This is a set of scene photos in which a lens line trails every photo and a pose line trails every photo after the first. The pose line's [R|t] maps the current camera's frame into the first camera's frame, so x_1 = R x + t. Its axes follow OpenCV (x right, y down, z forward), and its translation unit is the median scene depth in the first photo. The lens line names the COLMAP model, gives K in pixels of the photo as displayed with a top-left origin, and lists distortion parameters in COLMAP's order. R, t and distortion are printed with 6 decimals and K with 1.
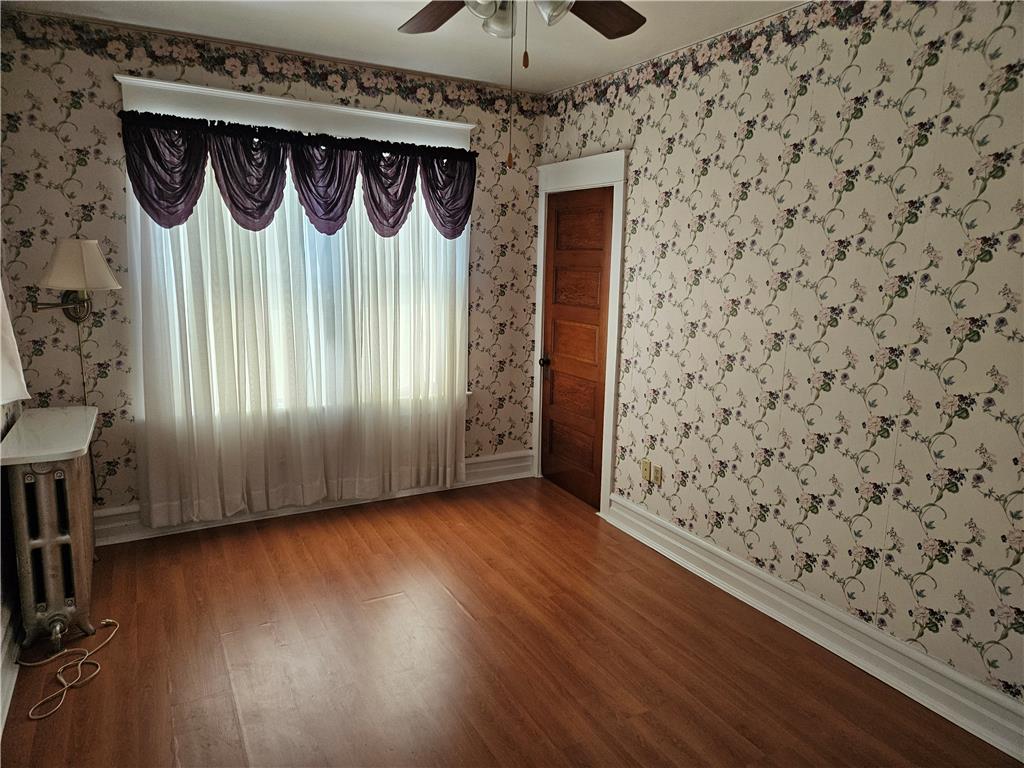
lens RADIAL K [[682.3, 0, 511.6], [0, 682.3, 374.8], [0, 0, 1]] dist [0.079675, -0.063336]
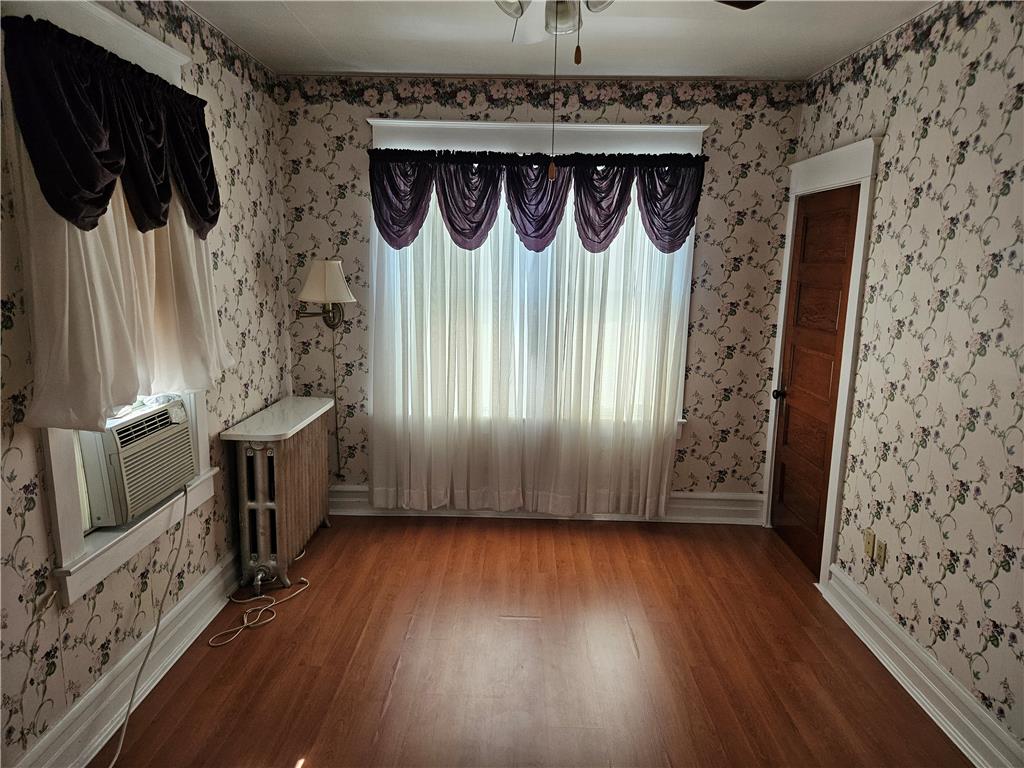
lens RADIAL K [[682.3, 0, 505.0], [0, 682.3, 385.7], [0, 0, 1]] dist [0.079675, -0.063336]
pose [[0.869825, 0.081627, -0.486562, 0.208301], [-0.081653, 0.996435, 0.021193, -0.024168], [0.486557, 0.021295, 0.873389, 0.098340]]
